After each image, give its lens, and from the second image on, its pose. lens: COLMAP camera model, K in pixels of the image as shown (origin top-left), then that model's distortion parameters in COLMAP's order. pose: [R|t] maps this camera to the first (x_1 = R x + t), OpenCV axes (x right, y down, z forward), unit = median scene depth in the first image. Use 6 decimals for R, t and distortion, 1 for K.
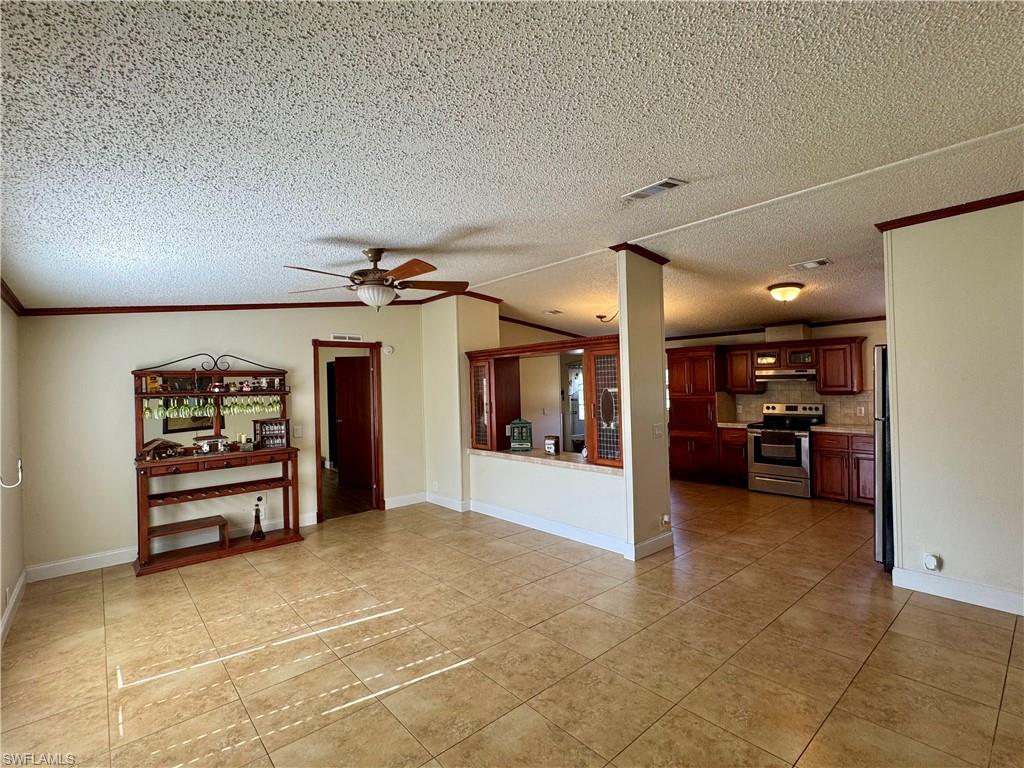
lens RADIAL K [[478.5, 0, 513.0], [0, 478.5, 386.8], [0, 0, 1]] dist [-0.001857, 0.000109]
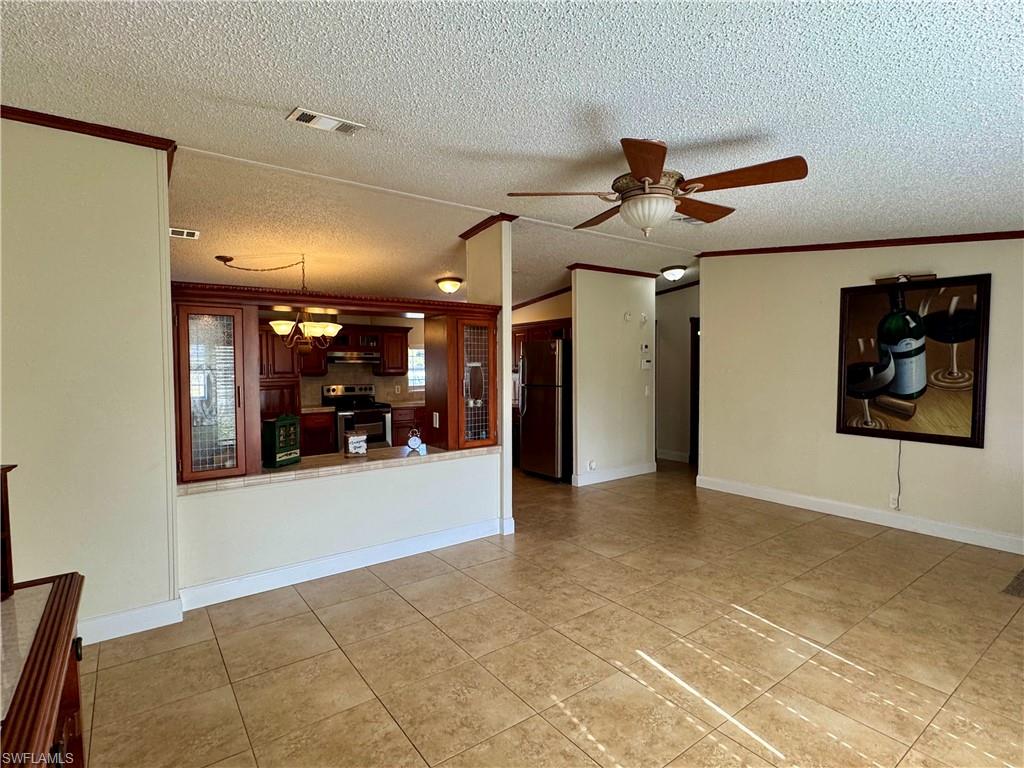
lens RADIAL K [[516.9, 0, 513.3], [0, 516.9, 384.6], [0, 0, 1]] dist [-0.004721, 0.001270]
pose [[0.086887, -0.013409, 0.996128, -0.956237], [0.004510, 0.999904, 0.013067, 0.040495], [-0.996208, 0.003357, 0.086939, 1.038158]]
